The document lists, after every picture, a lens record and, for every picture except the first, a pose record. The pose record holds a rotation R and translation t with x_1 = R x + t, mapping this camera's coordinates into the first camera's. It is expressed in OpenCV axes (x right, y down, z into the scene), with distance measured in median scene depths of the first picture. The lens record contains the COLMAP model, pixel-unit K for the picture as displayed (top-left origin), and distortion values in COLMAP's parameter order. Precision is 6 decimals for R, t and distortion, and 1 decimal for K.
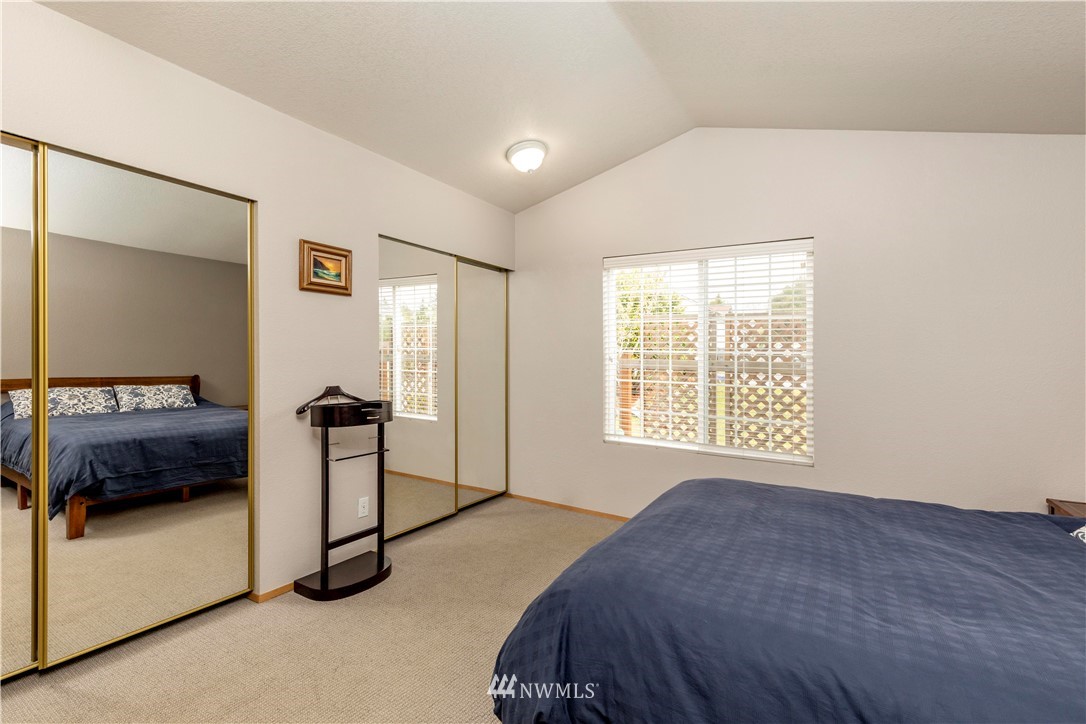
lens RADIAL K [[502.9, 0, 546.2], [0, 502.9, 361.0], [0, 0, 1]] dist [-0.003868, -0.000431]
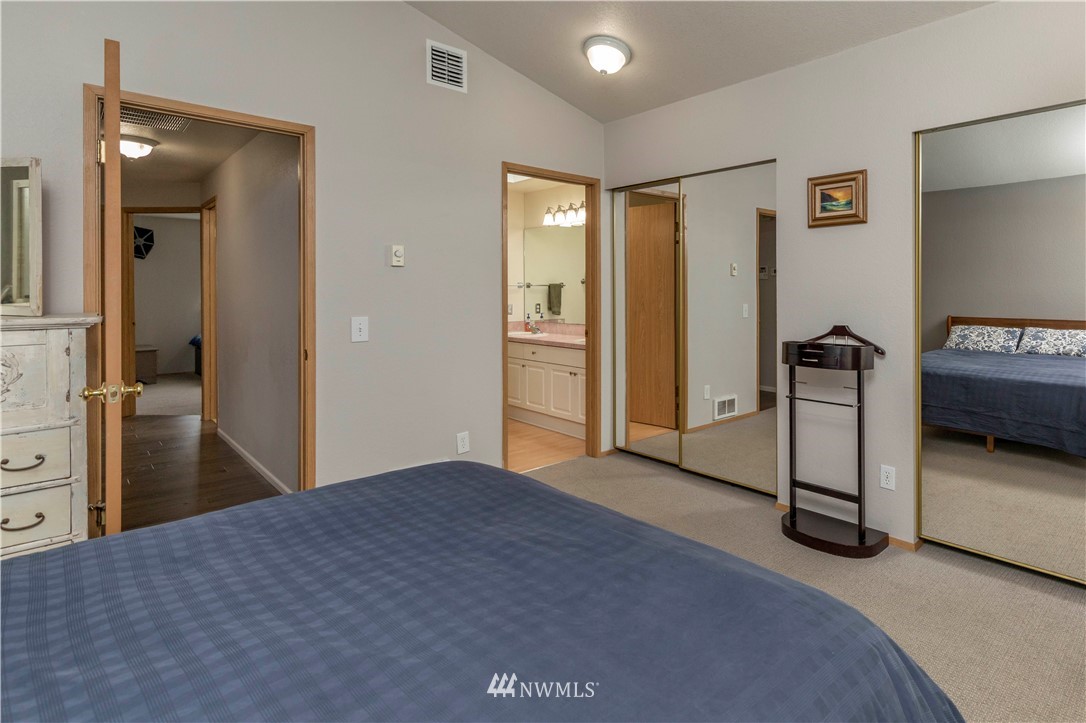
lens RADIAL K [[502.9, 0, 591.9], [0, 502.9, 299.2], [0, 0, 1]] dist [-0.003868, -0.000431]
pose [[-0.248444, -0.002925, -0.968642, 0.575114], [-0.011425, 0.999935, -0.000090, 0.007431], [0.968579, 0.011044, -0.248461, 0.782146]]
